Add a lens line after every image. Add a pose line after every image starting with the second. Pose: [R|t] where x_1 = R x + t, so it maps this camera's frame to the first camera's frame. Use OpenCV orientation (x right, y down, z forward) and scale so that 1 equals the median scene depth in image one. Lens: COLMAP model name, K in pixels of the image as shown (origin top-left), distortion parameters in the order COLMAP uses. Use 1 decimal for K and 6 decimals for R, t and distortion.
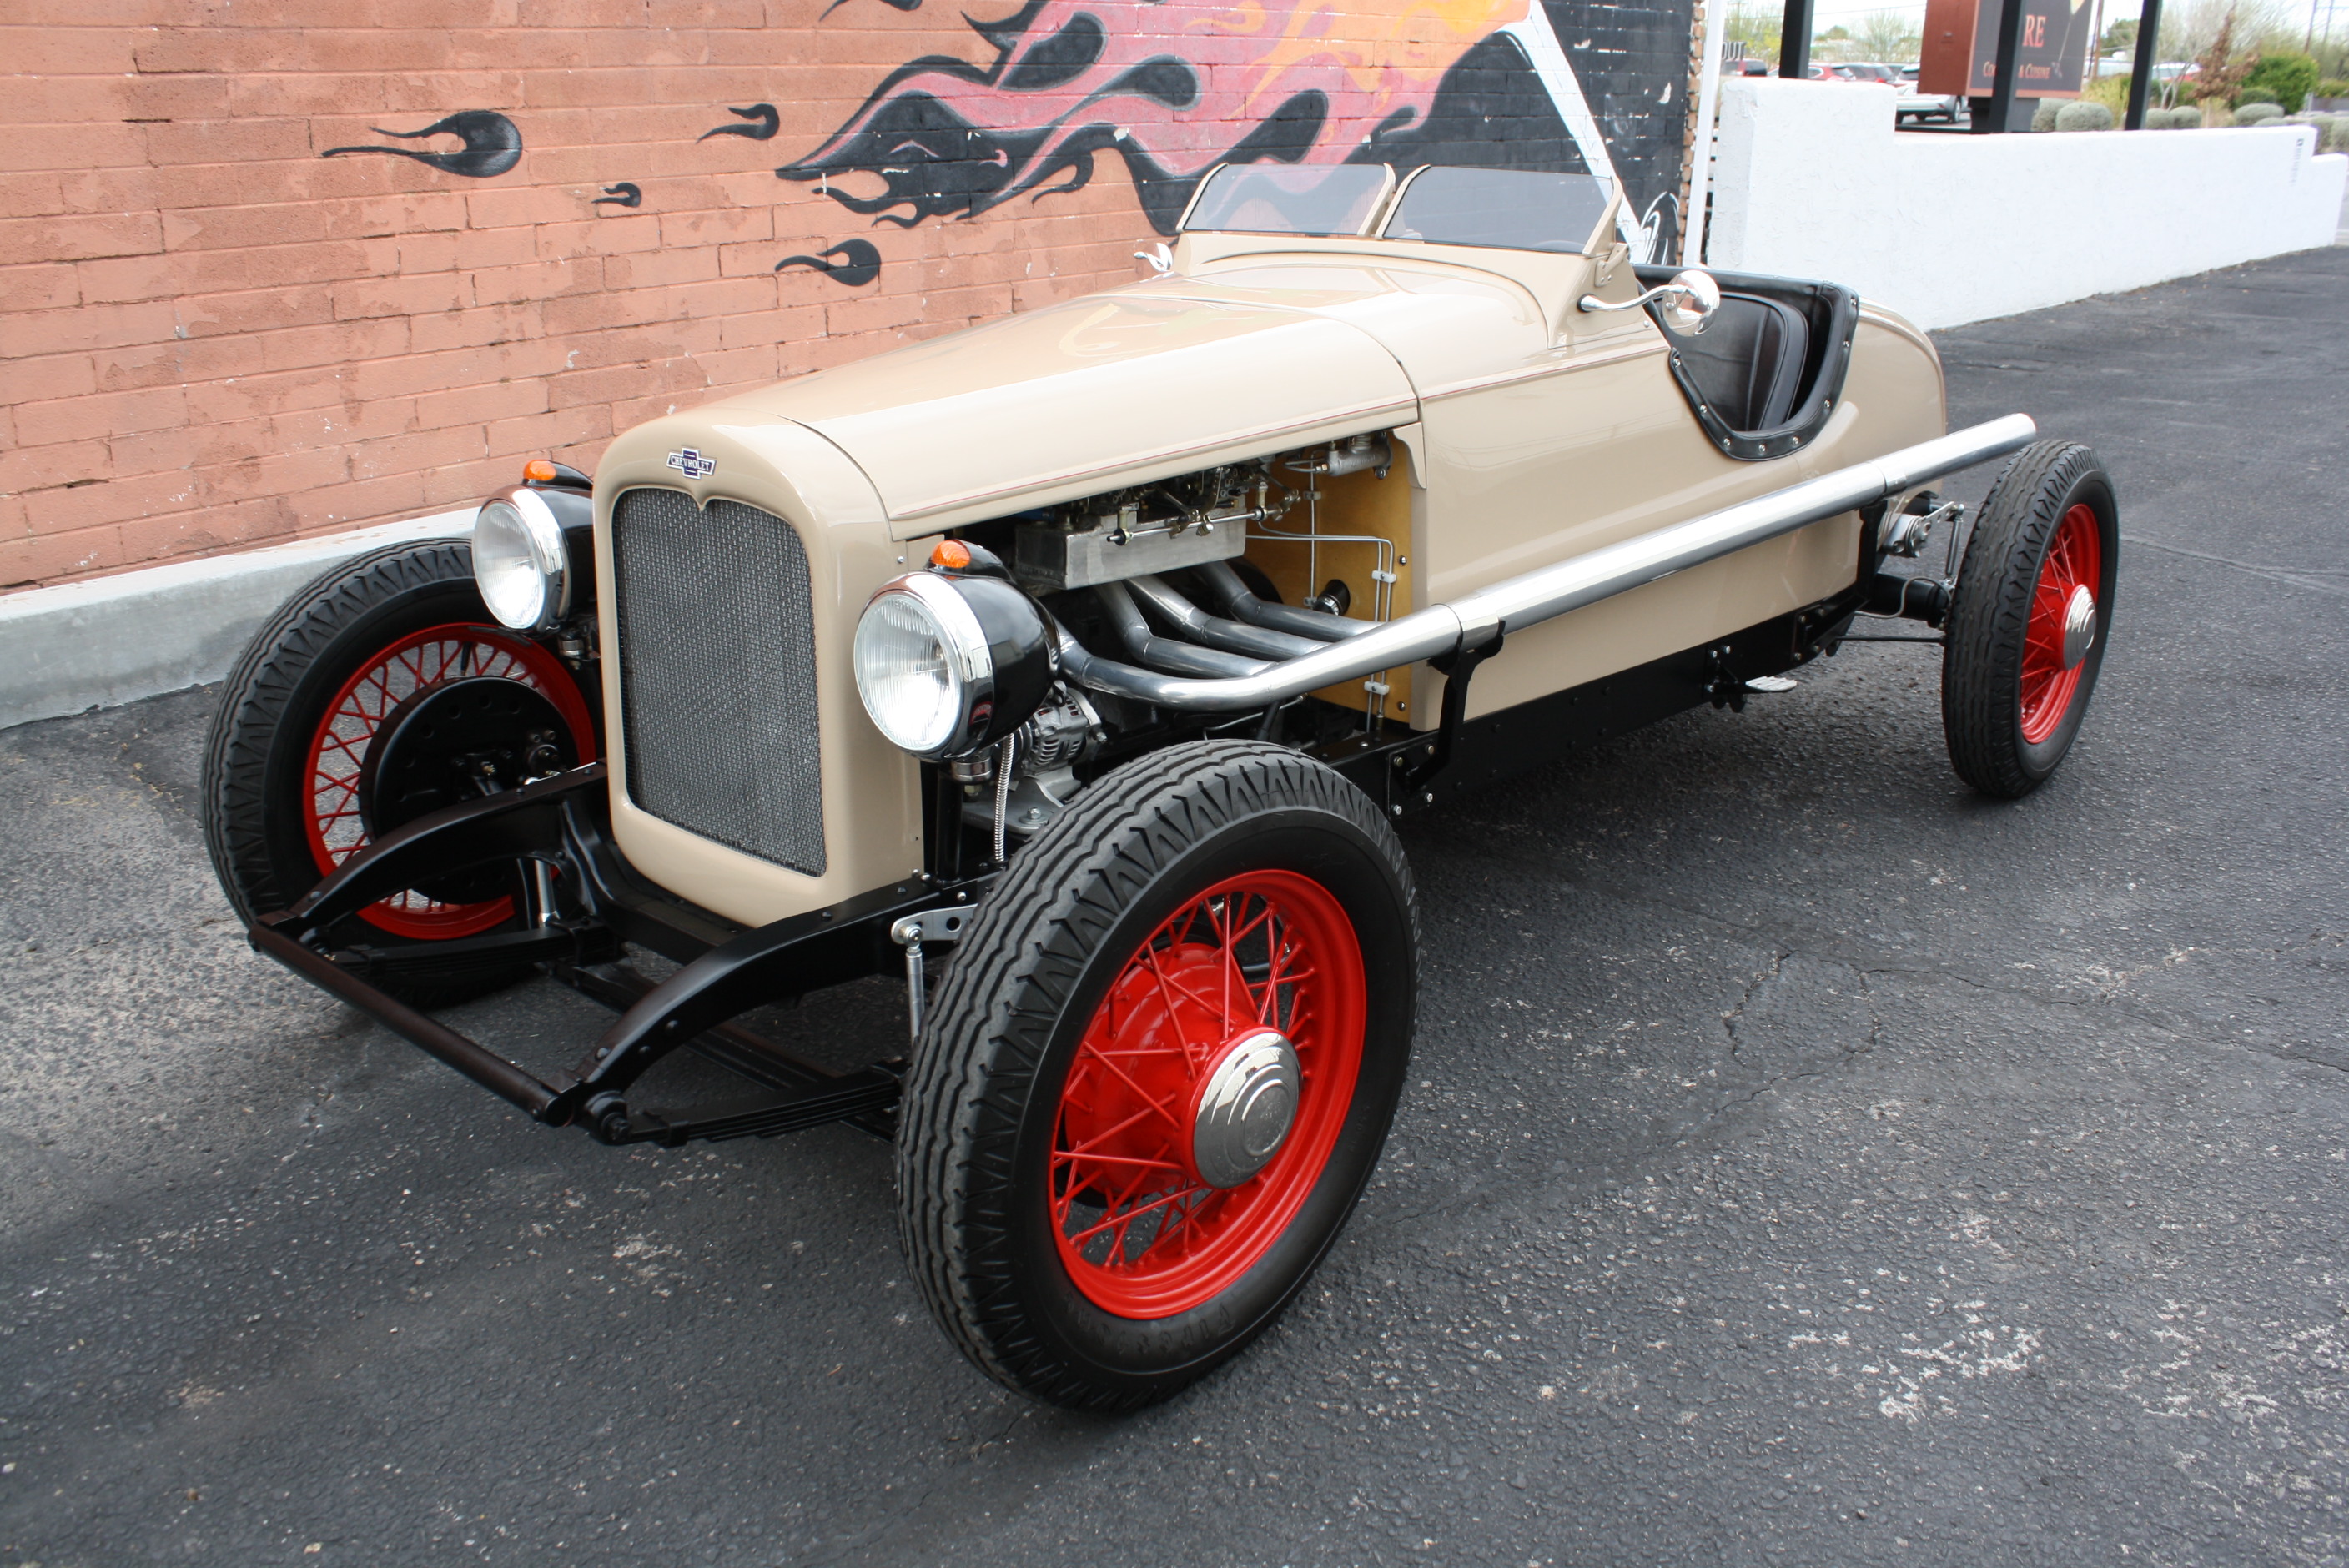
lens RADIAL K [[2009.5, 0, 1187.7], [0, 2009.5, 790.1], [0, 0, 1]] dist [-0.163270, 0.148515]
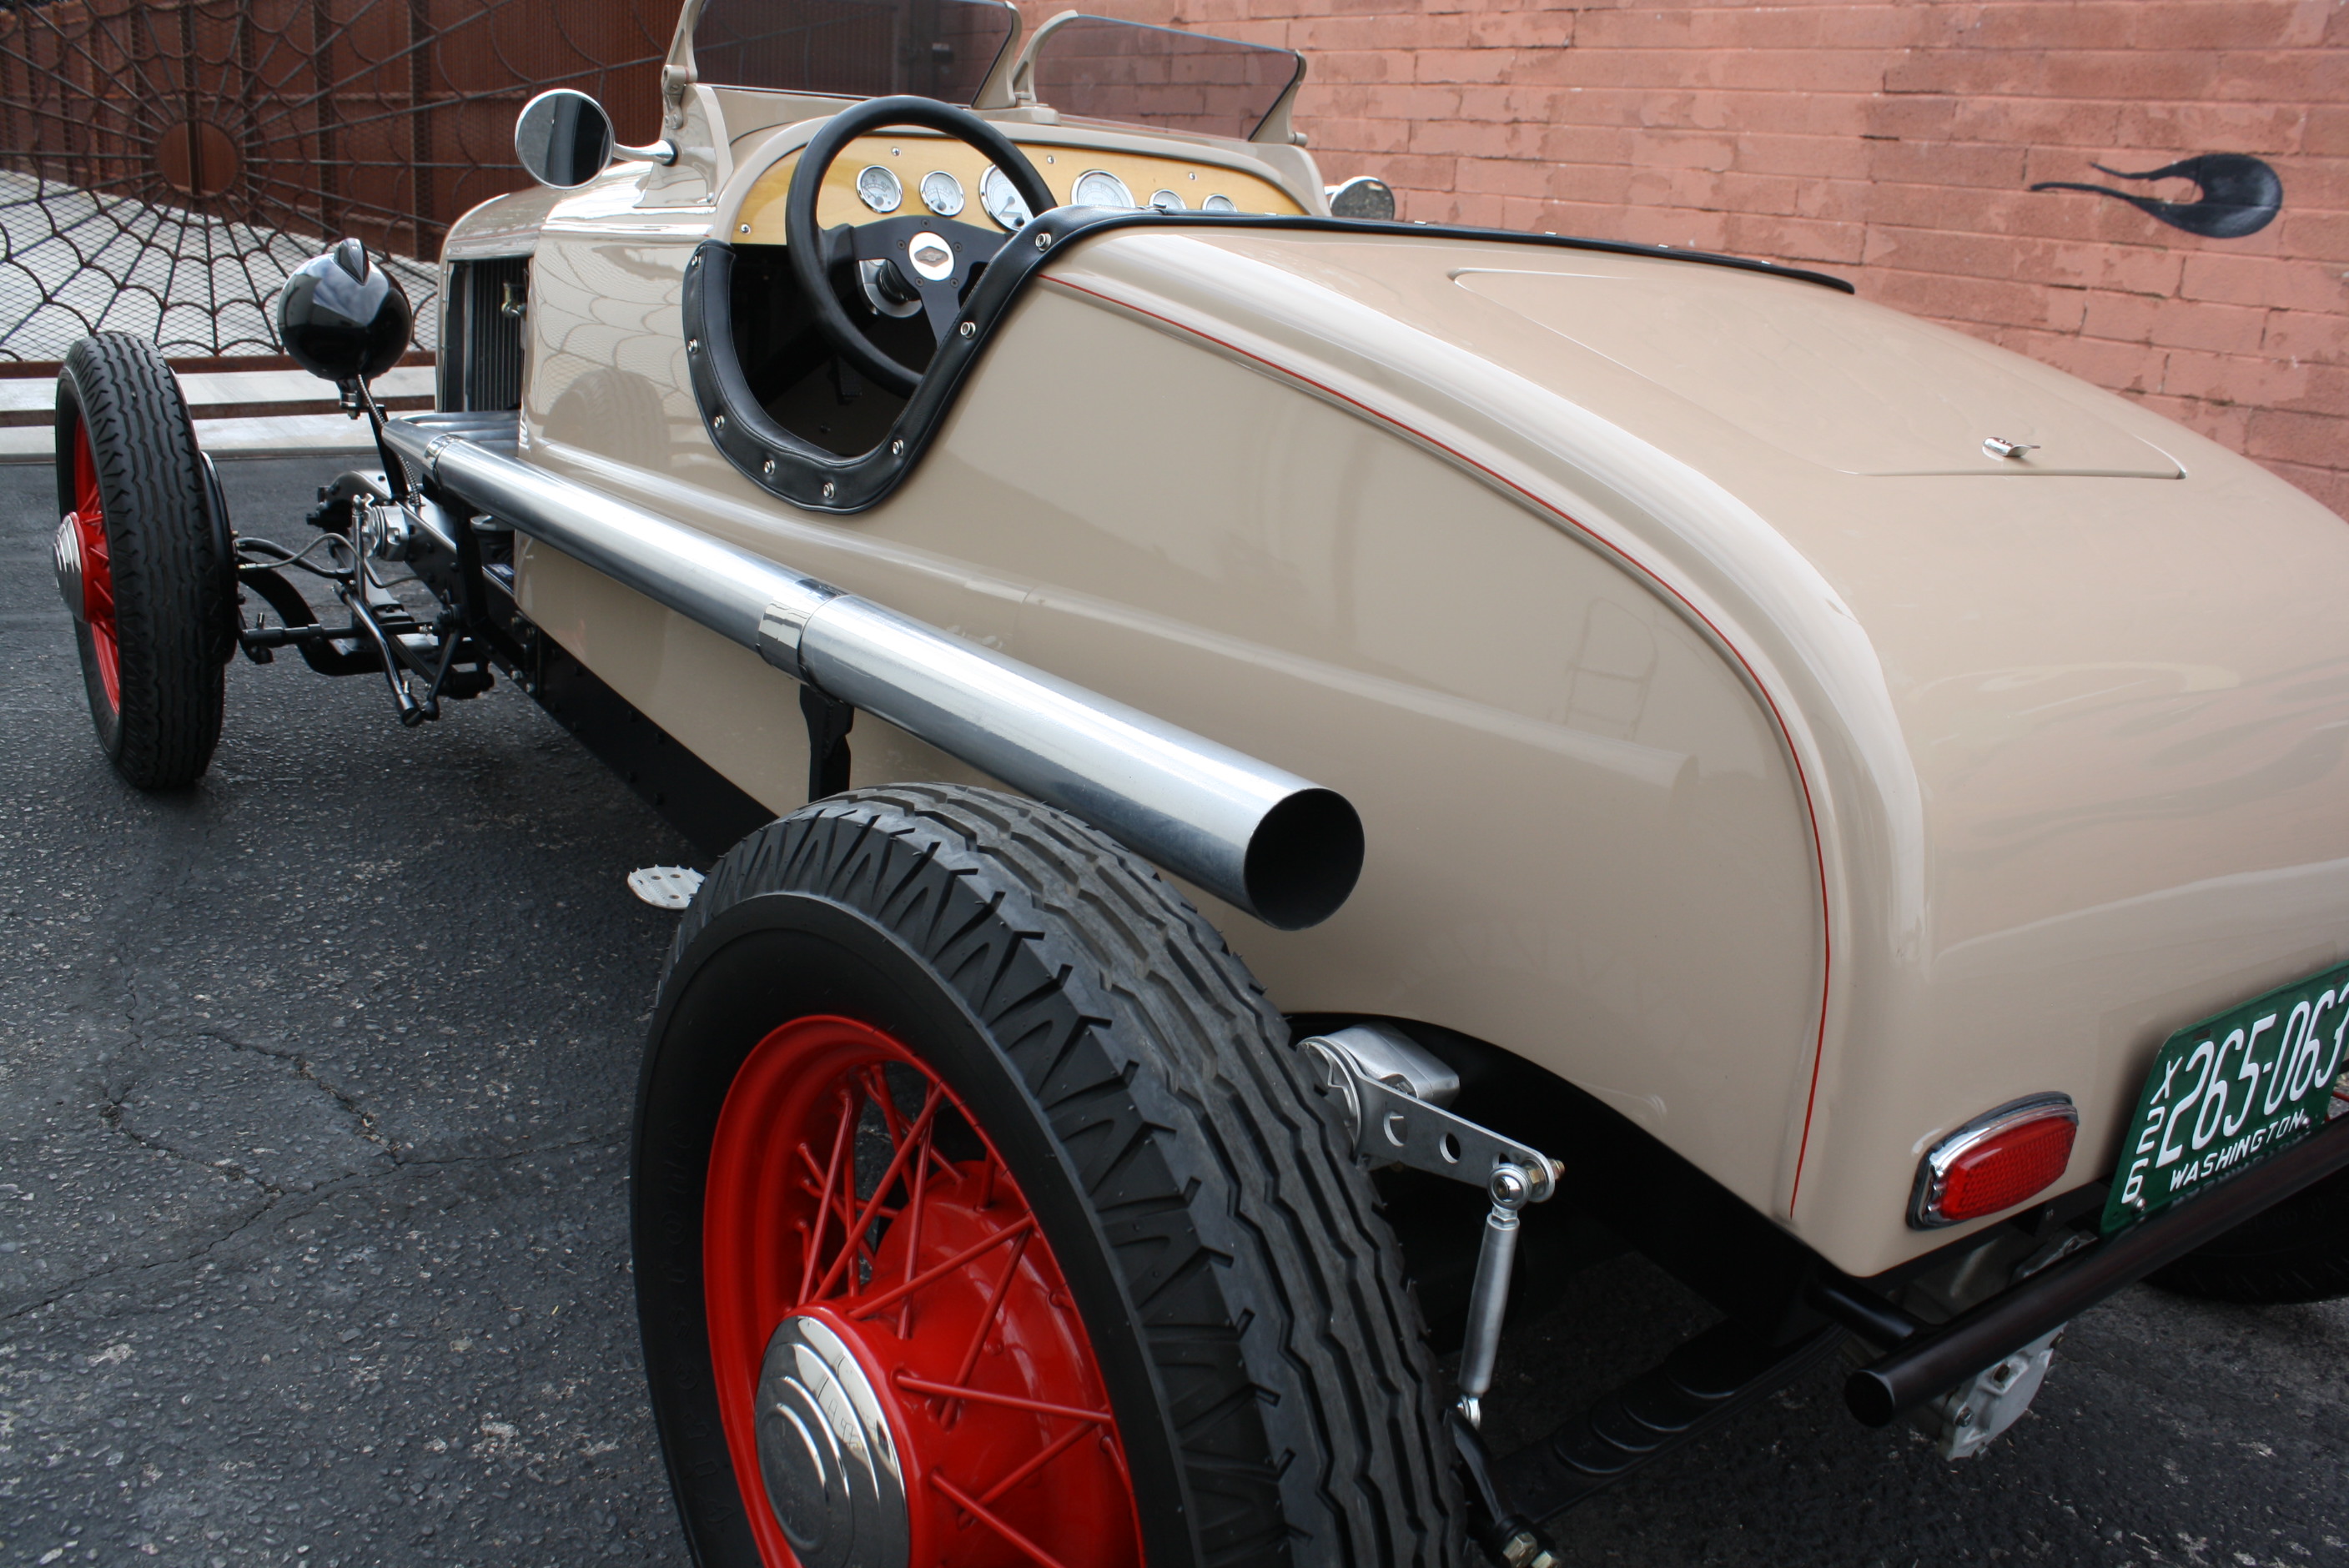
lens RADIAL K [[1995.5, 0, 1198.2], [0, 1995.5, 783.3], [0, 0, 1]] dist [-0.170405, 0.153730]
pose [[-0.199986, 0.263332, -0.943749, 0.537664], [-0.401456, 0.856620, 0.324091, -0.217802], [0.893778, 0.443688, -0.065596, 0.808809]]
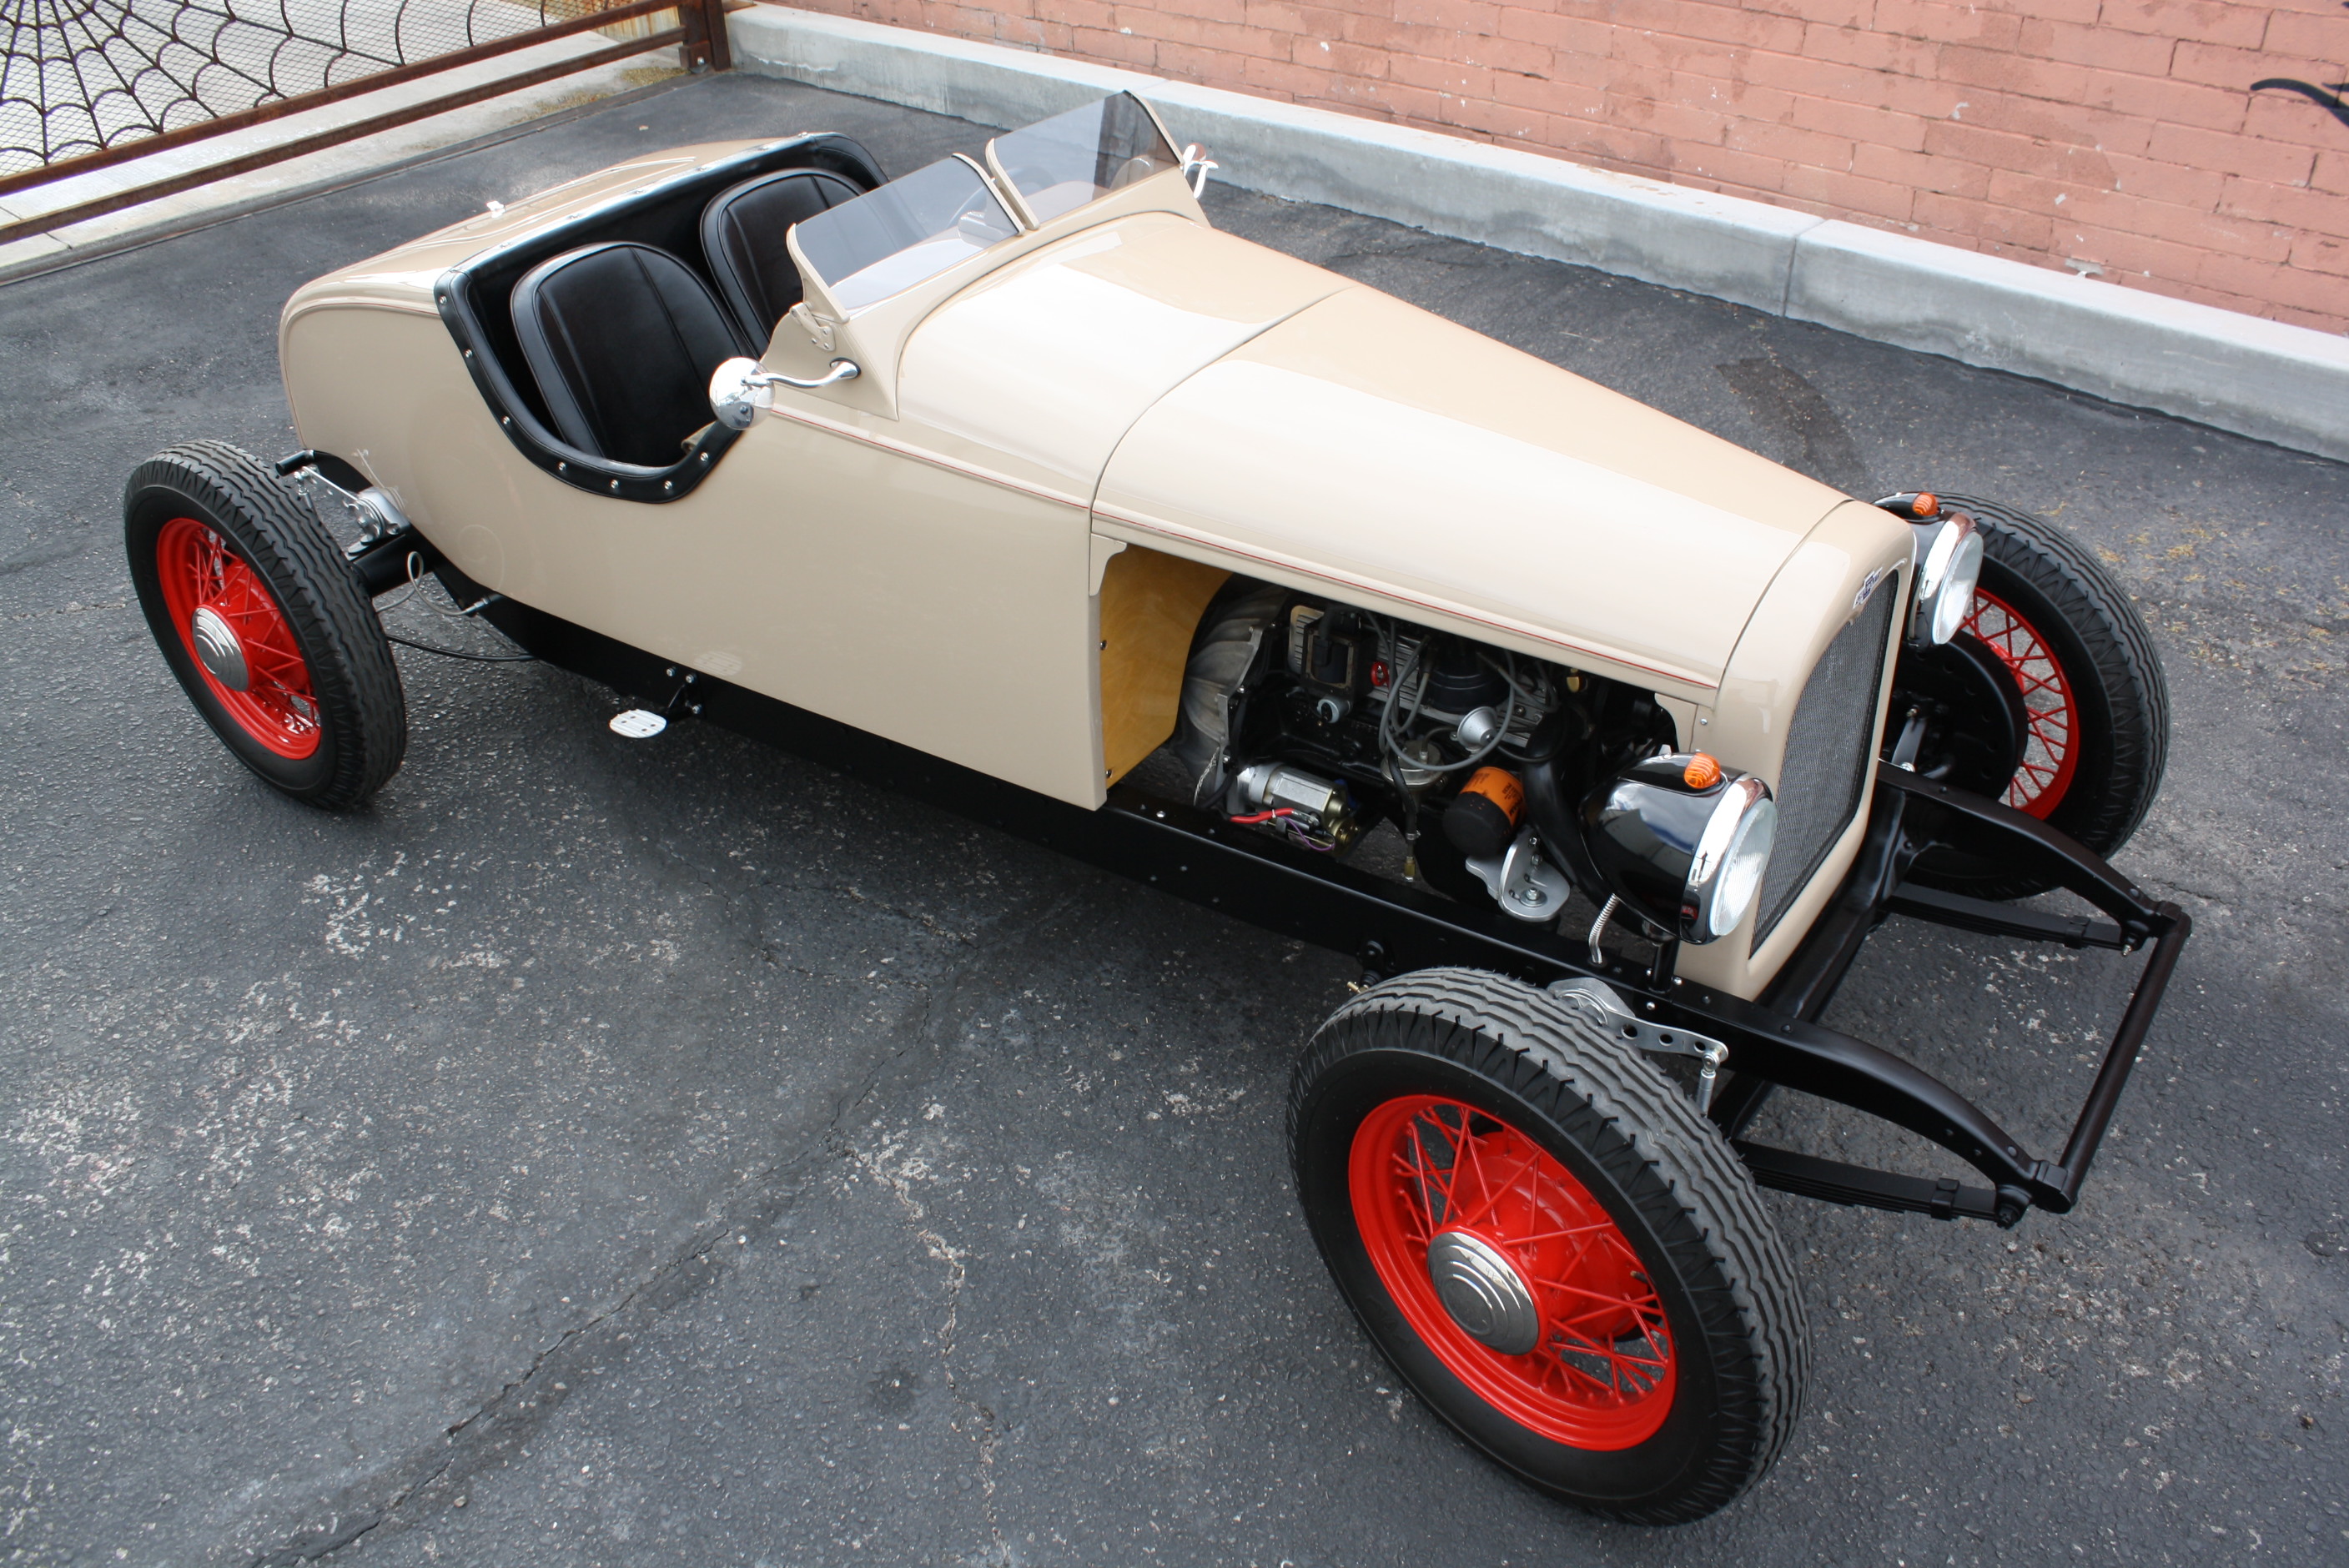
lens RADIAL K [[1979.7, 0, 1195.5], [0, 1979.7, 787.4], [0, 0, 1]] dist [-0.166392, 0.146980]
pose [[0.025111, 0.564701, -0.824914, 0.730729], [-0.324357, 0.785134, 0.527595, -0.369079], [0.945602, 0.254318, 0.202880, 0.585929]]
